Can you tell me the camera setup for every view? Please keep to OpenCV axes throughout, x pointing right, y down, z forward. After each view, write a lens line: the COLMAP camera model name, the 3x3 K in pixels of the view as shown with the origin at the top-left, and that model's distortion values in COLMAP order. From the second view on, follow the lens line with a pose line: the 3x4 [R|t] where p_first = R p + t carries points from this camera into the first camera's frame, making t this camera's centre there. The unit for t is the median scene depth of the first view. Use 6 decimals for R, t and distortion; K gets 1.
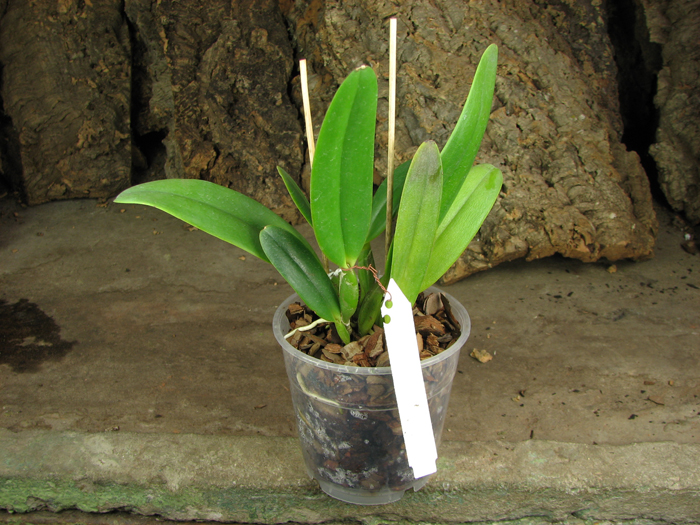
lens RADIAL K [[738.8, 0, 340.7], [0, 738.8, 290.1], [0, 0, 1]] dist [-0.204259, 0.264125]
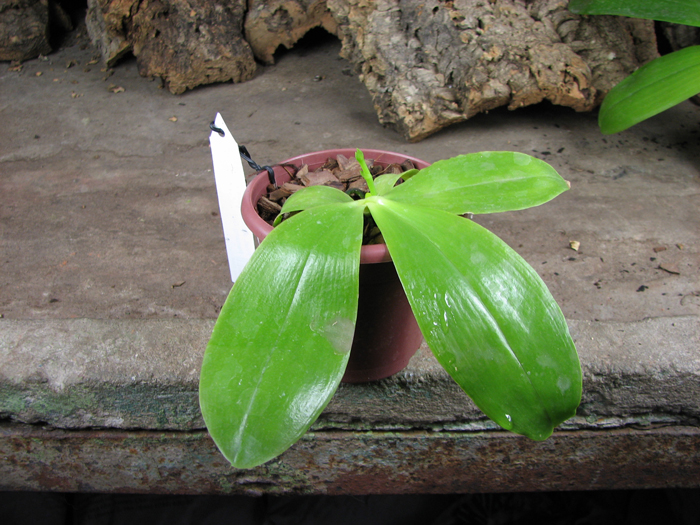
lens RADIAL K [[738.5, 0, 336.4], [0, 738.5, 282.5], [0, 0, 1]] dist [-0.201243, 0.254329]
pose [[0.999461, -0.024016, 0.022378, 0.034530], [0.020989, 0.991696, 0.126881, 0.046050], [-0.025239, -0.126343, 0.991665, 0.158221]]
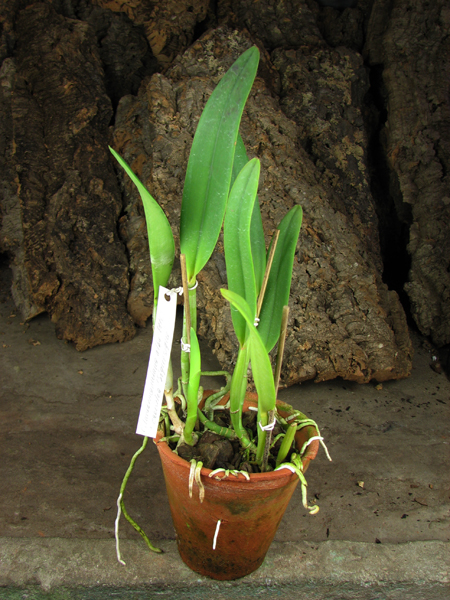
lens RADIAL K [[633.0, 0, 198.4], [0, 633.0, 295.9], [0, 0, 1]] dist [-0.201243, 0.254329]
pose [[0.992668, 0.030798, 0.116885, -0.073642], [-0.018419, 0.994244, -0.105542, -0.070120], [-0.119462, 0.102615, 0.987522, -0.055387]]
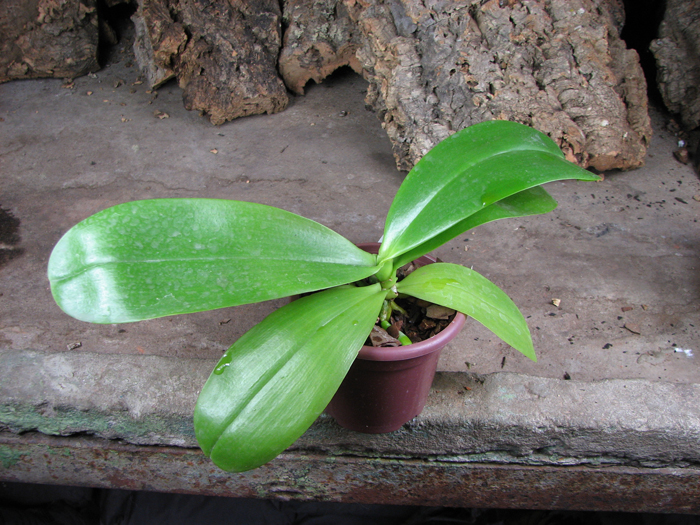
lens RADIAL K [[738.5, 0, 336.4], [0, 738.5, 282.5], [0, 0, 1]] dist [-0.201243, 0.254329]
pose [[0.999470, 0.026108, 0.019453, 0.011979], [-0.029205, 0.983013, 0.181199, -0.058316], [-0.014392, -0.181671, 0.983254, 0.039578]]
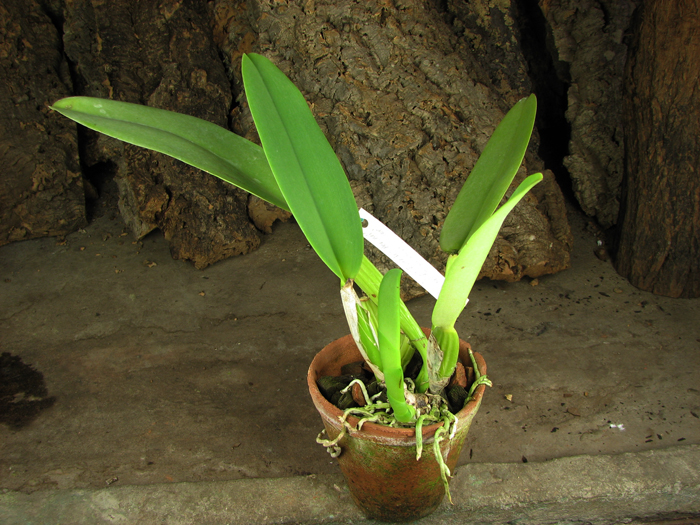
lens RADIAL K [[738.1, 0, 336.2], [0, 738.1, 286.2], [0, 0, 1]] dist [-0.199364, 0.250881]
pose [[0.994320, -0.073538, 0.076946, -0.020448], [0.068778, 0.995654, 0.062787, -0.122106], [-0.081229, -0.057138, 0.995056, -0.112411]]
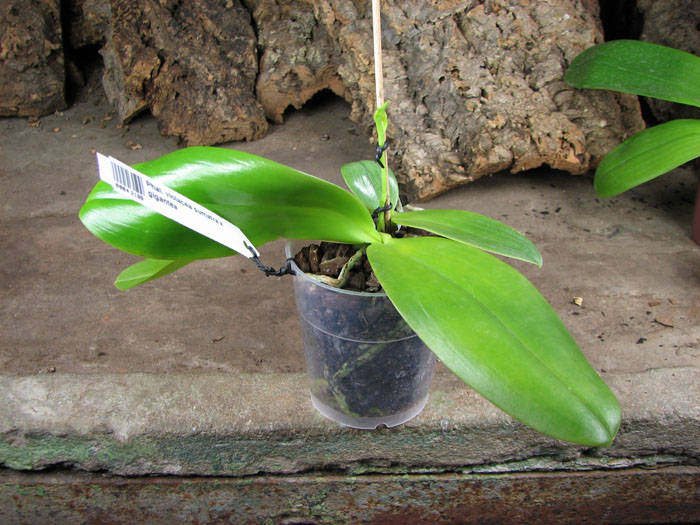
lens RADIAL K [[739.8, 0, 339.2], [0, 739.8, 279.9], [0, 0, 1]] dist [-0.201251, 0.248387]
pose [[0.997538, -0.022272, 0.066497, -0.020340], [0.017478, 0.997263, 0.071834, 0.022960], [-0.067915, -0.070495, 0.995197, 0.105169]]
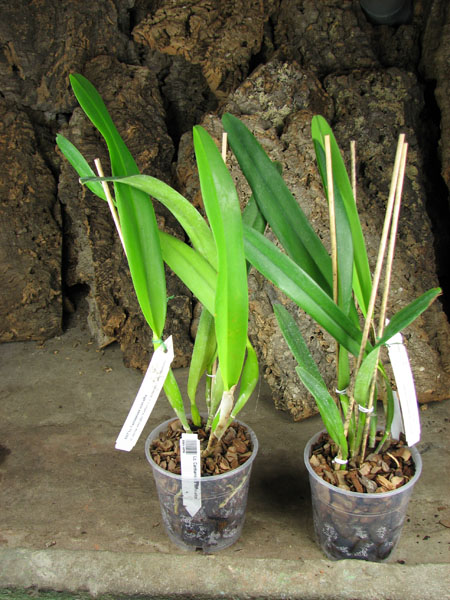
lens RADIAL K [[630.8, 0, 207.7], [0, 630.8, 300.4], [0, 0, 1]] dist [-0.201699, 0.268922]
pose [[0.999043, -0.005311, -0.043405, 0.033177], [0.001489, 0.996154, -0.087606, -0.132373], [0.043703, 0.087457, 0.995209, -0.162717]]
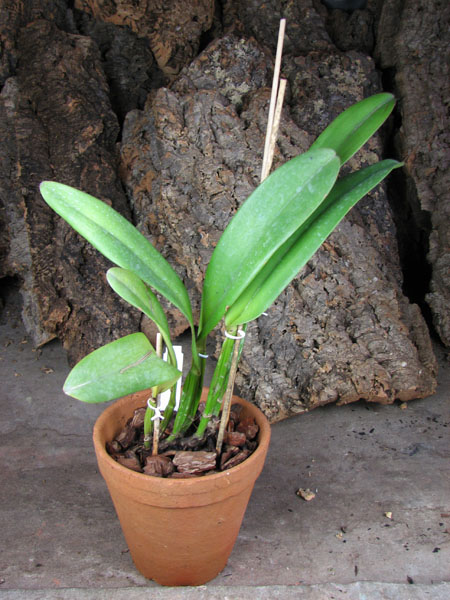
lens RADIAL K [[632.6, 0, 203.3], [0, 632.6, 297.1], [0, 0, 1]] dist [-0.199364, 0.250881]
pose [[0.995231, -0.003897, 0.097469, -0.065196], [0.014184, 0.994363, -0.105077, -0.112268], [-0.096510, 0.105959, 0.989676, -0.022803]]
